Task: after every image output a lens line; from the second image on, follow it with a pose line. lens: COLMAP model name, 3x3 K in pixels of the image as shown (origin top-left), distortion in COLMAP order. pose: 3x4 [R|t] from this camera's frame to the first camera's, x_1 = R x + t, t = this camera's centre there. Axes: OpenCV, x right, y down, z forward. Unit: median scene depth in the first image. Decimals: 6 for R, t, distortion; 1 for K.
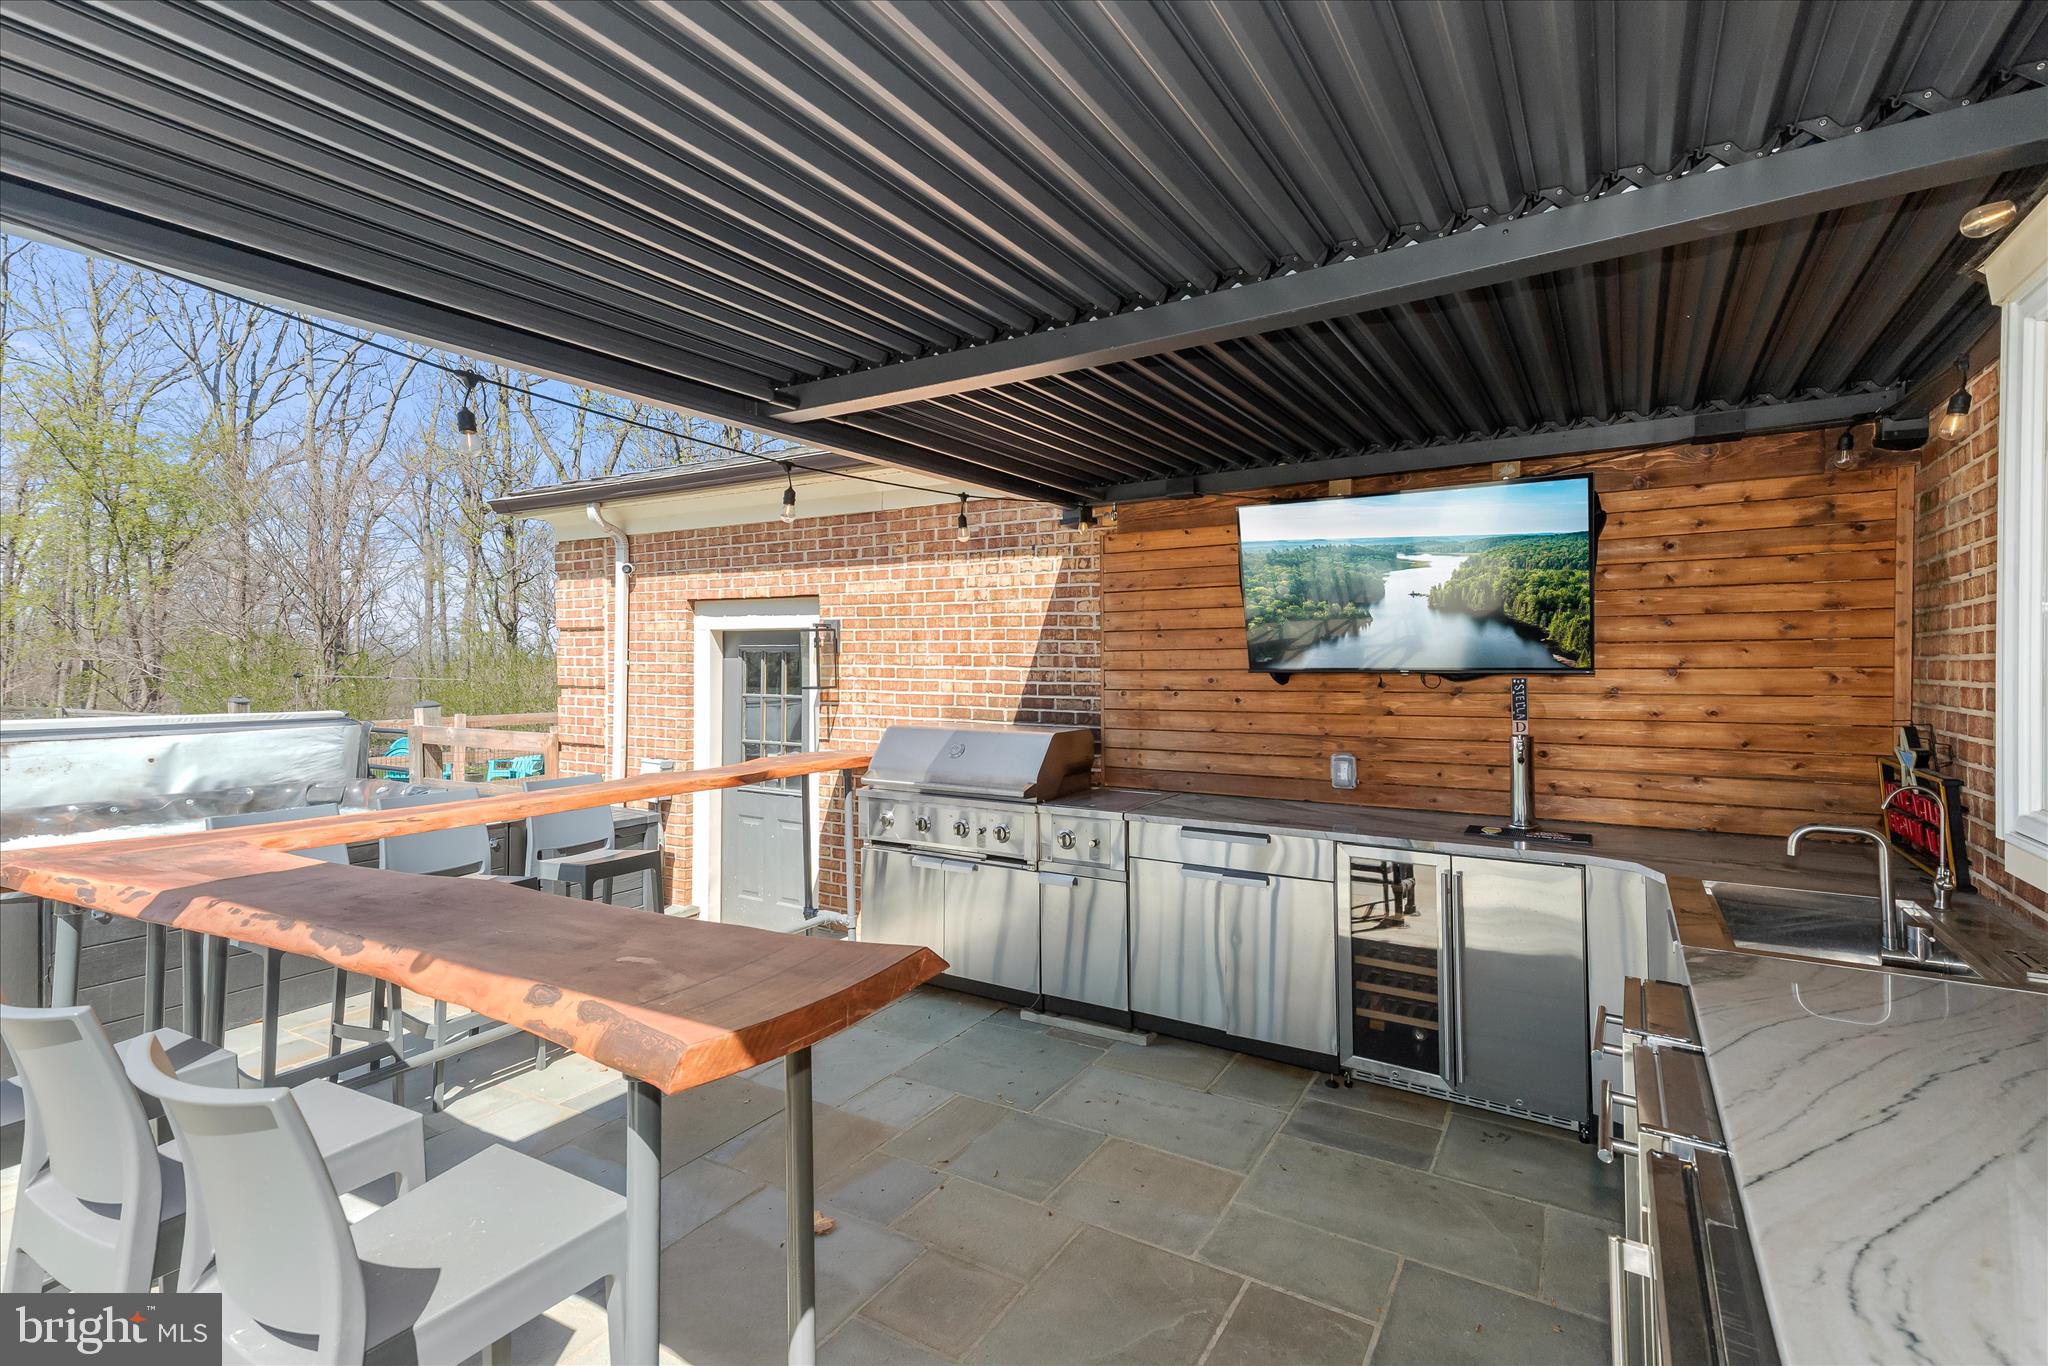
lens RADIAL K [[933.8, 0, 1037.1], [0, 933.8, 658.5], [0, 0, 1]] dist [0.015948, -0.000242]
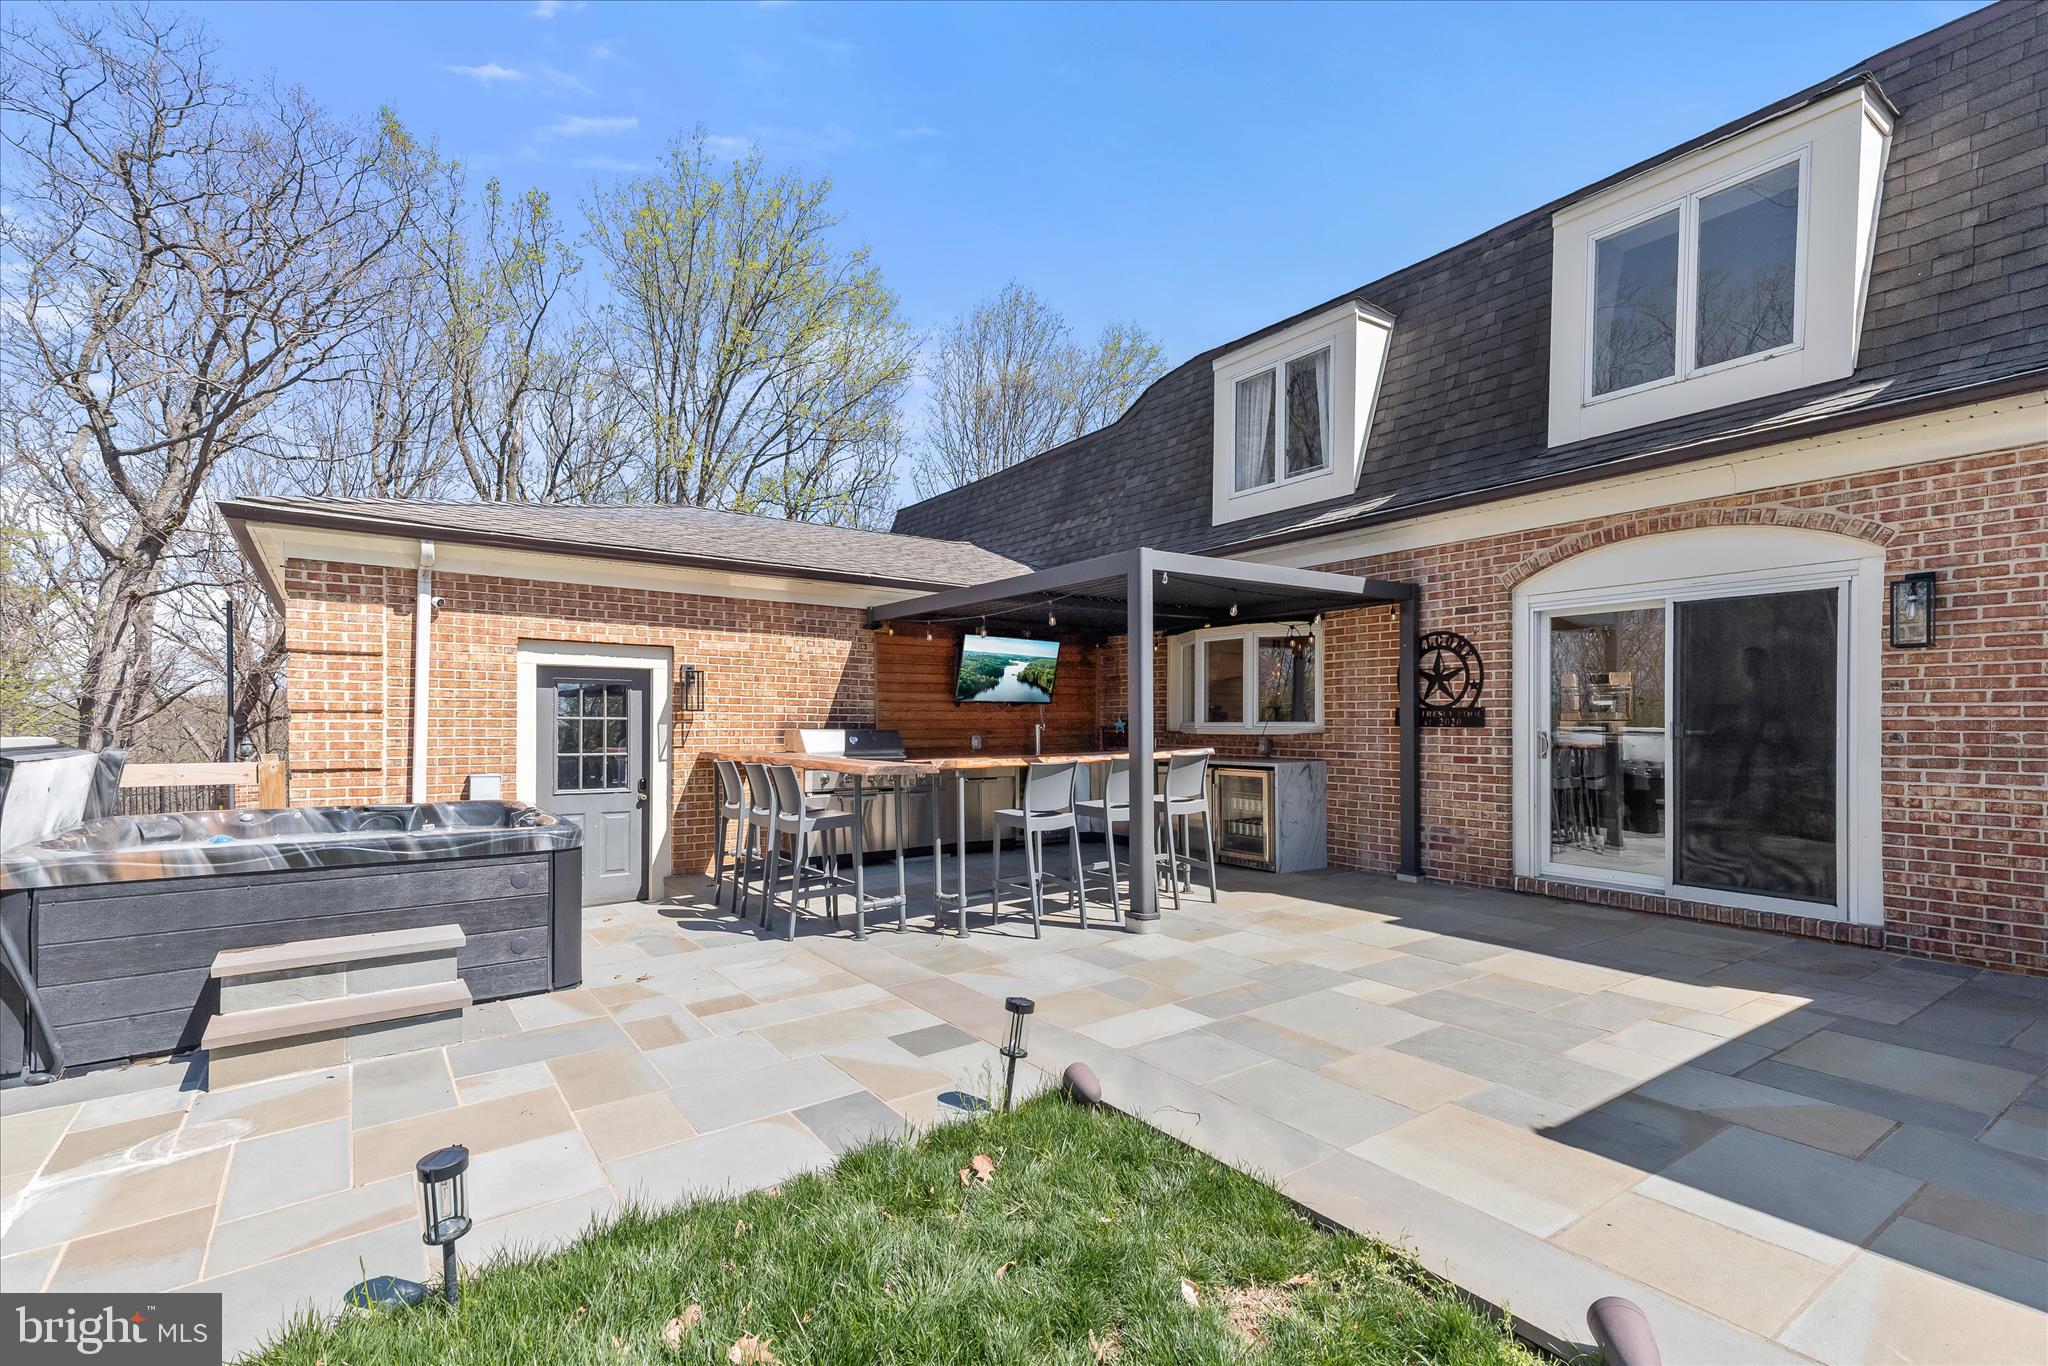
lens RADIAL K [[933.8, 0, 1042.5], [0, 933.8, 732.9], [0, 0, 1]] dist [0.015948, -0.000242]
pose [[0.376203, -0.005676, 0.926520, -1.535745], [-0.001732, 0.999975, 0.006829, 0.061522], [-0.926536, -0.004174, 0.376184, -0.082532]]
